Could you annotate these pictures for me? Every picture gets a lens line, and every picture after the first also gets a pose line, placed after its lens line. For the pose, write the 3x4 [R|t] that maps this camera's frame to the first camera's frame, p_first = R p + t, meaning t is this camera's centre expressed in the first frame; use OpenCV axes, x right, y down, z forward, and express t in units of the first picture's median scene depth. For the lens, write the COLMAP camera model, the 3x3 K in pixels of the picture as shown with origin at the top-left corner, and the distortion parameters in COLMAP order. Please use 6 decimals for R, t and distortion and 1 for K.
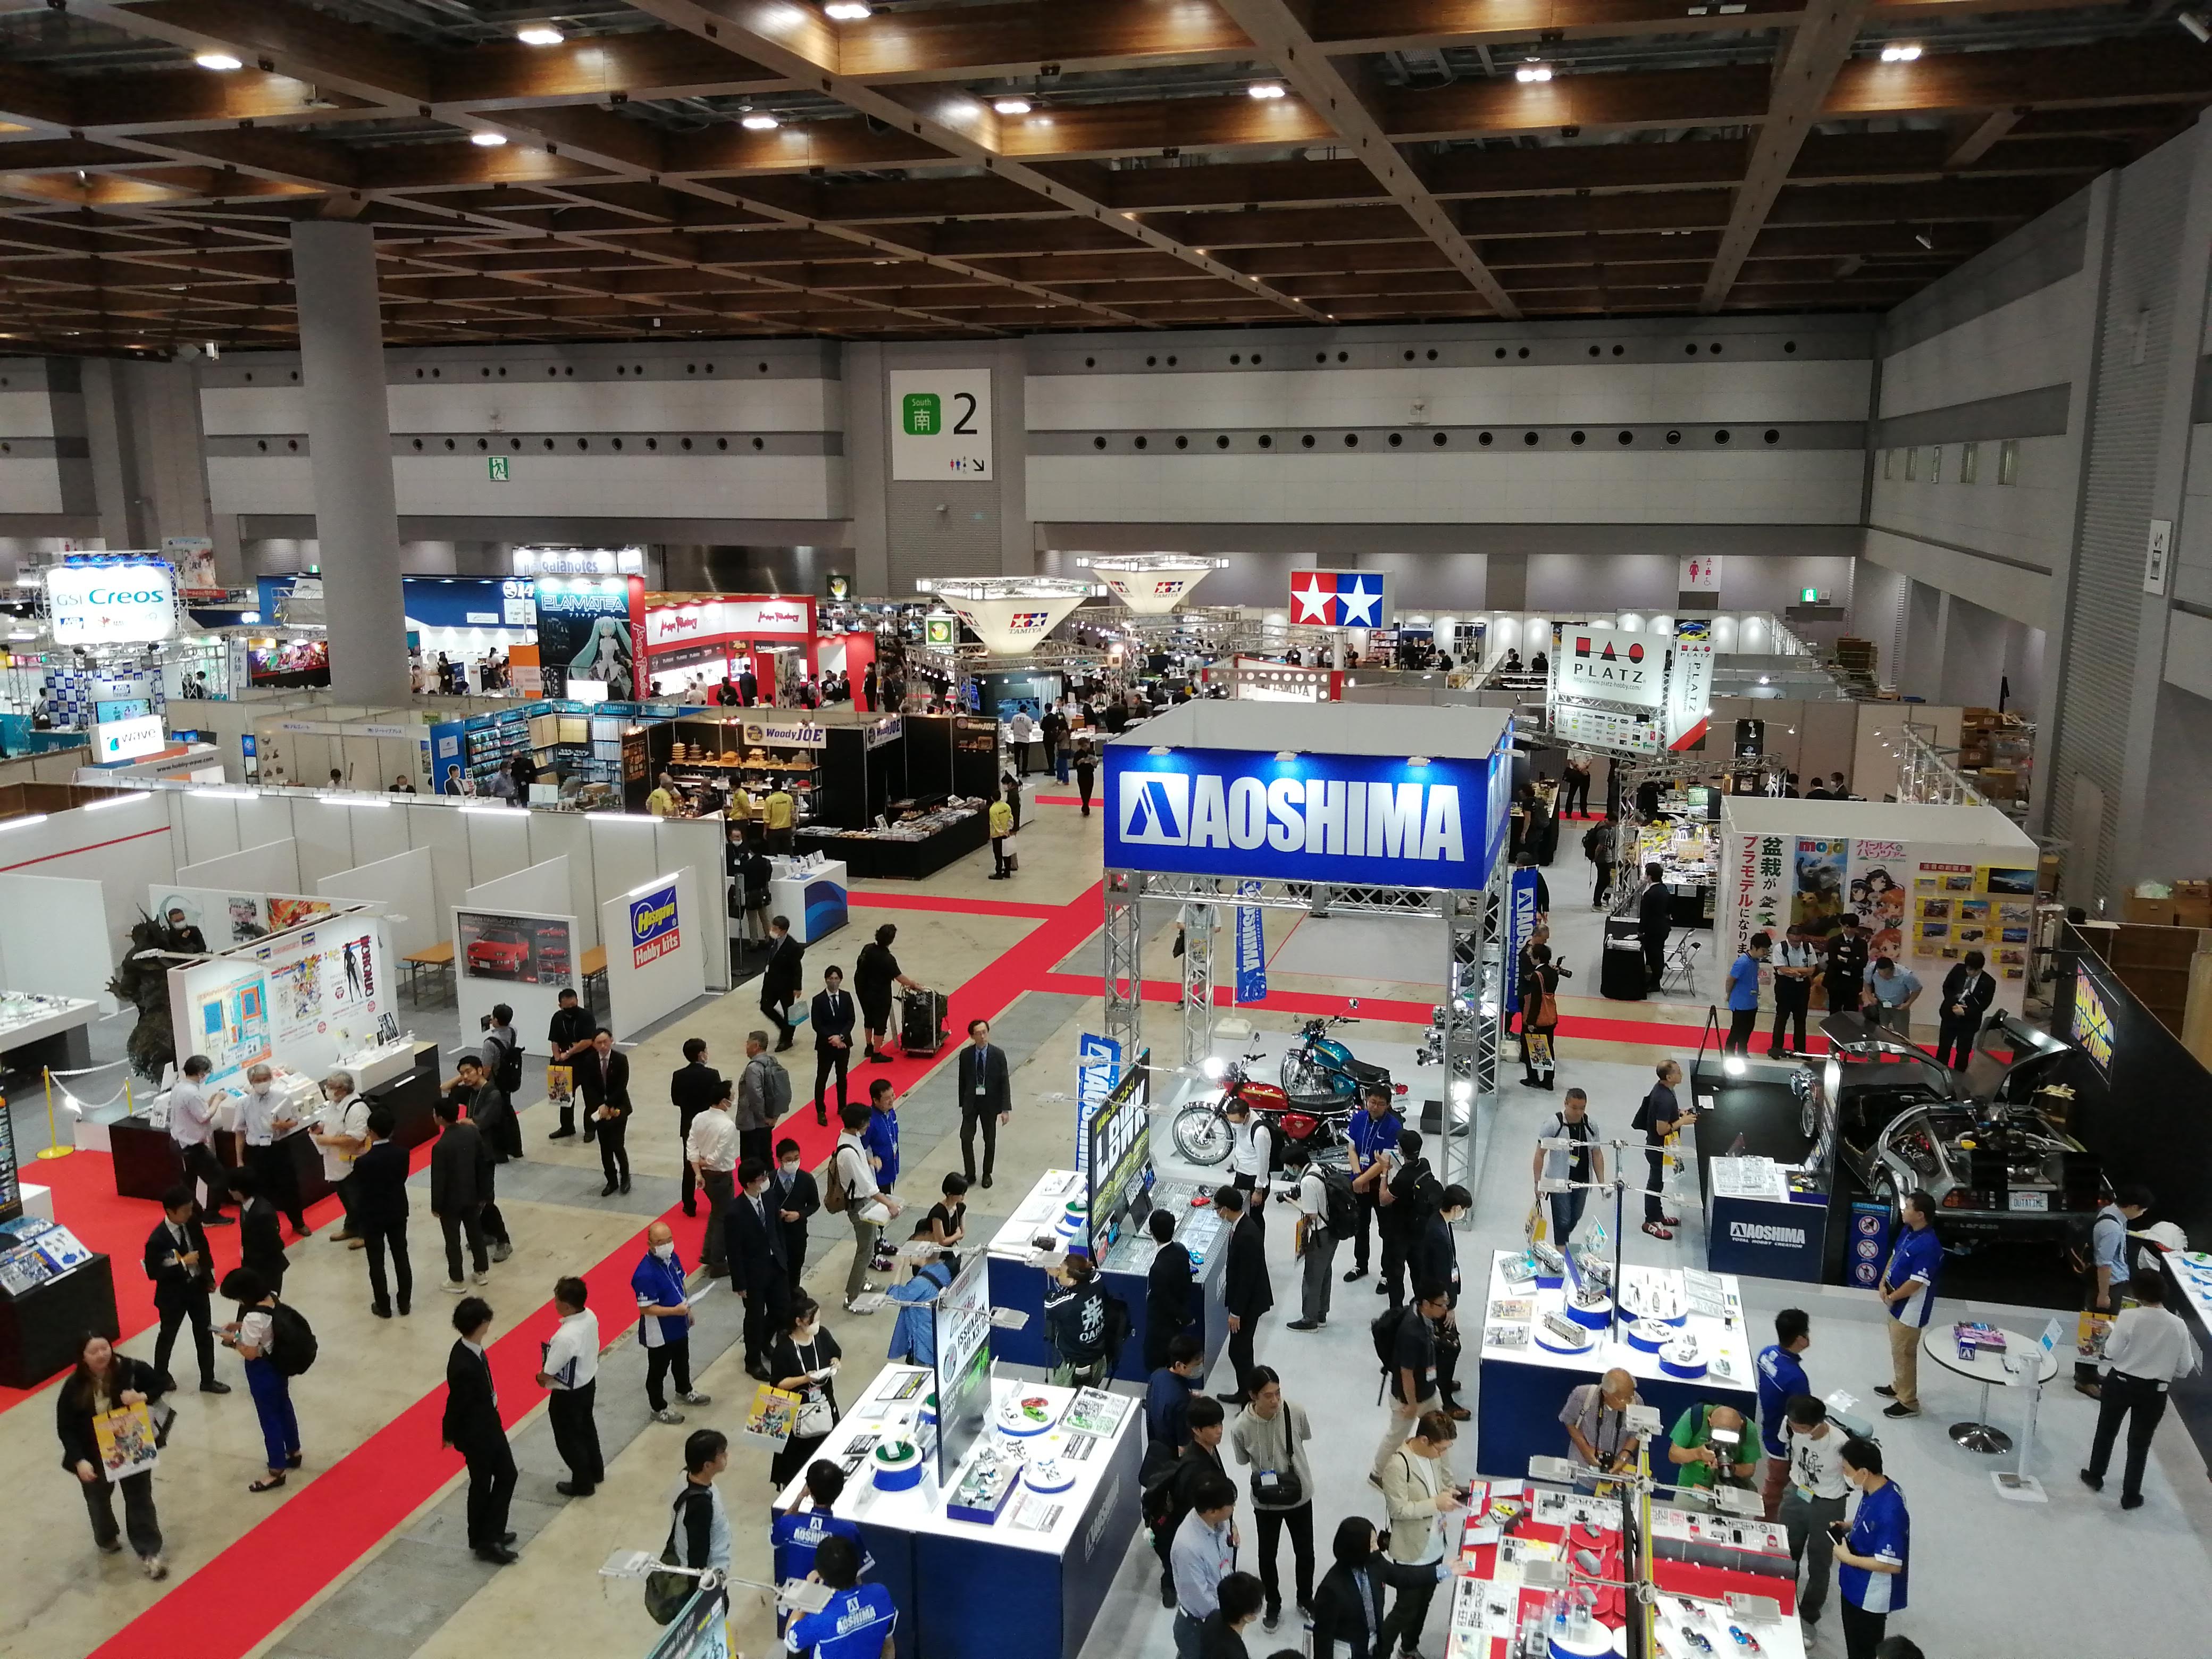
lens RADIAL K [[1784.7, 0, 1109.9], [0, 1784.7, 835.3], [0, 0, 1]] dist [-0.008054, -0.006133]
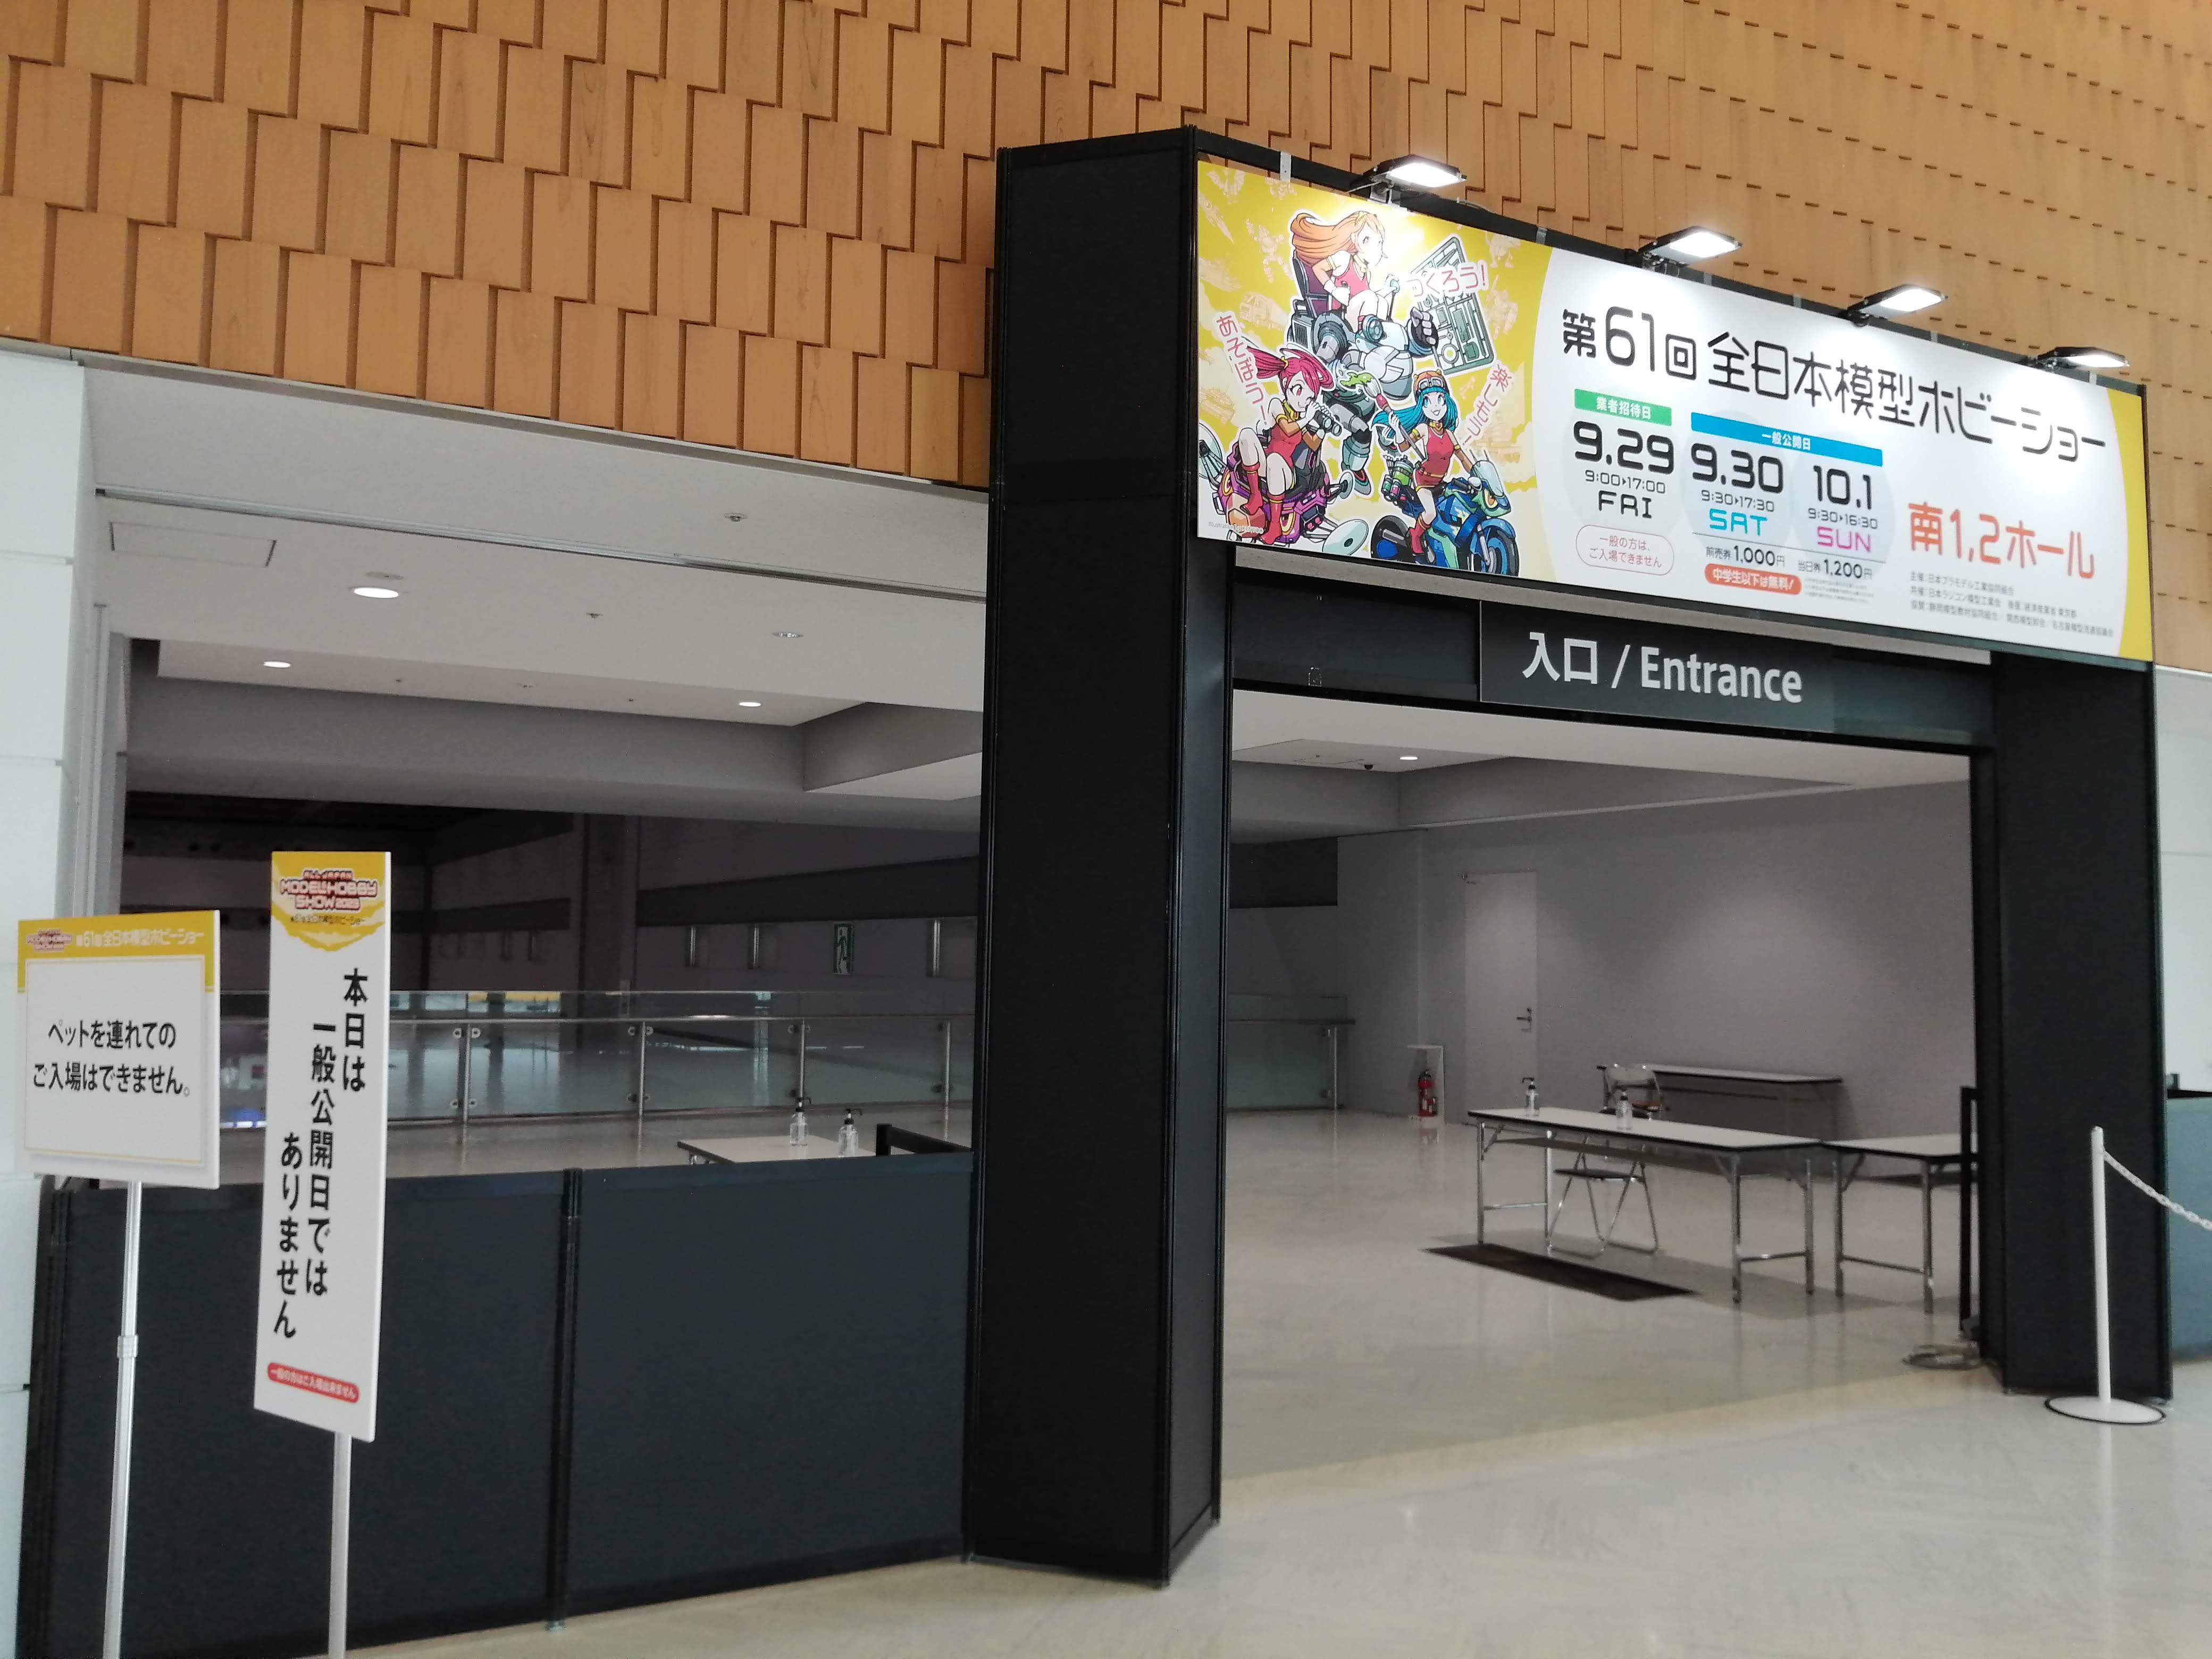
lens RADIAL K [[1784.7, 0, 1106.4], [0, 1784.7, 831.5], [0, 0, 1]] dist [-0.008054, -0.006133]
pose [[0.711943, 0.060189, 0.699653, -0.159612], [0.126830, 0.968915, -0.212411, 0.058774], [-0.690689, 0.239961, 0.682178, -0.291579]]
